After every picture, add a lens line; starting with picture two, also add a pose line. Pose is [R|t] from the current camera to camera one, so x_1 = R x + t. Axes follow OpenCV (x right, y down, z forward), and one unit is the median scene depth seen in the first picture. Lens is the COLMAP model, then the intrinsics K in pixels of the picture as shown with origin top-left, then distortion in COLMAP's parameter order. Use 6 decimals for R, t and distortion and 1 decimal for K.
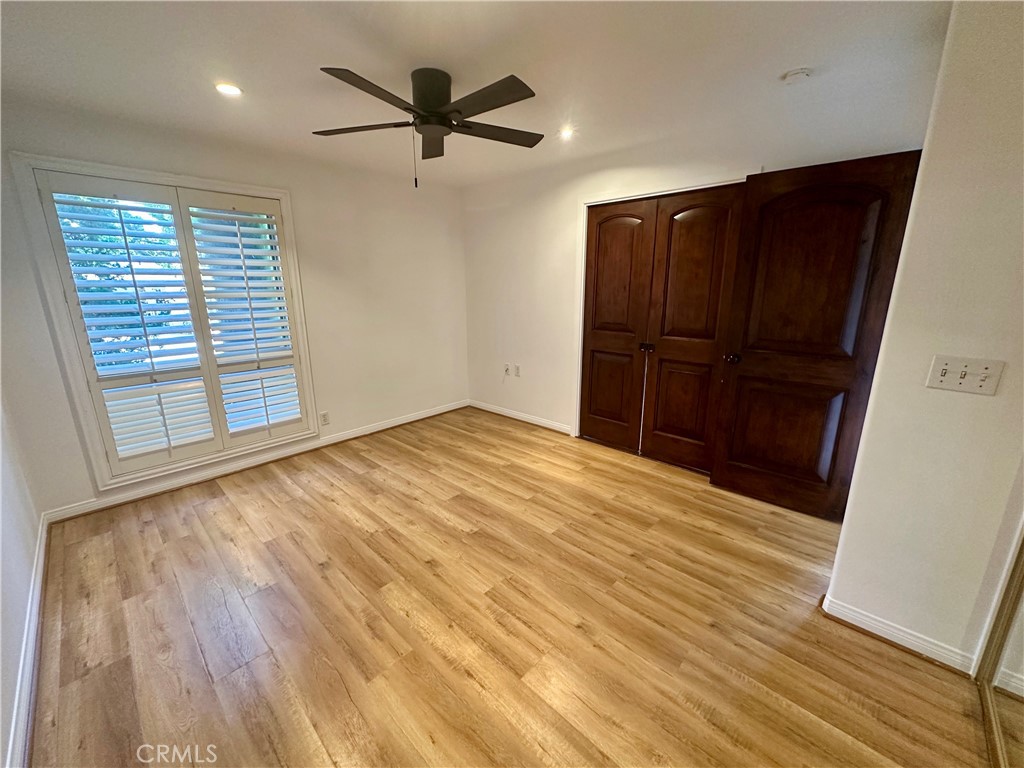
lens RADIAL K [[404.6, 0, 509.2], [0, 404.6, 382.7], [0, 0, 1]] dist [-0.000049, 0.000013]
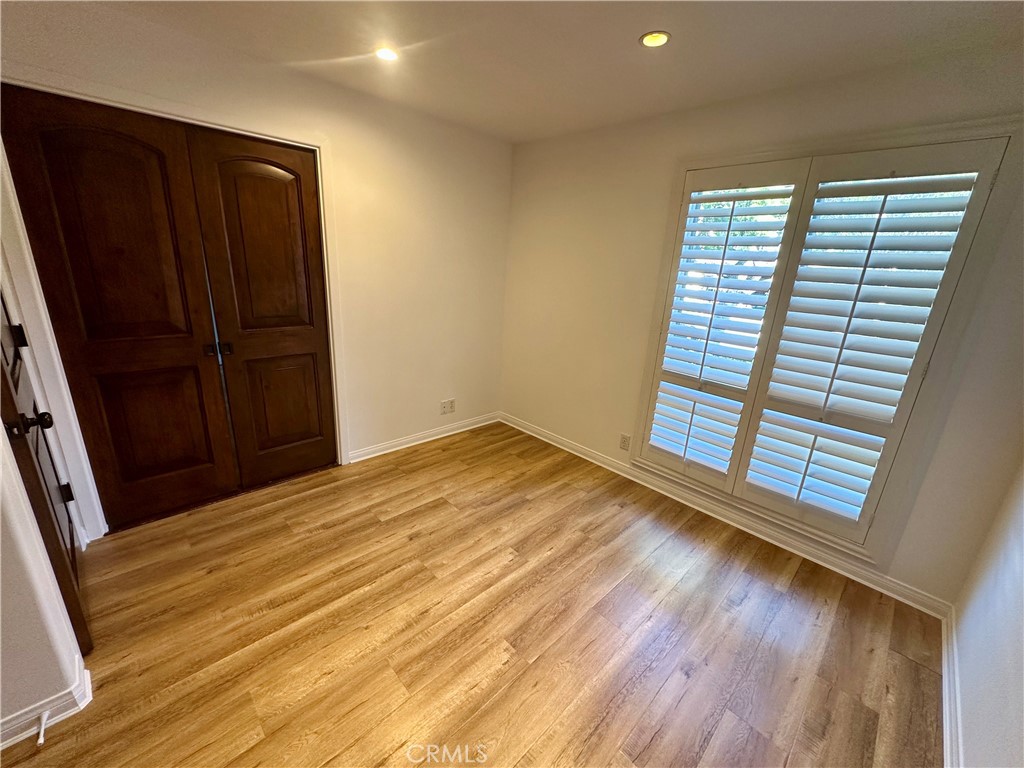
lens RADIAL K [[404.6, 0, 509.1], [0, 404.6, 385.6], [0, 0, 1]] dist [-0.000049, 0.000013]
pose [[0.042849, -0.287791, 0.956734, -0.608949], [0.182795, 0.943707, 0.275686, -0.256097], [-0.982217, 0.163073, 0.093043, 0.813795]]
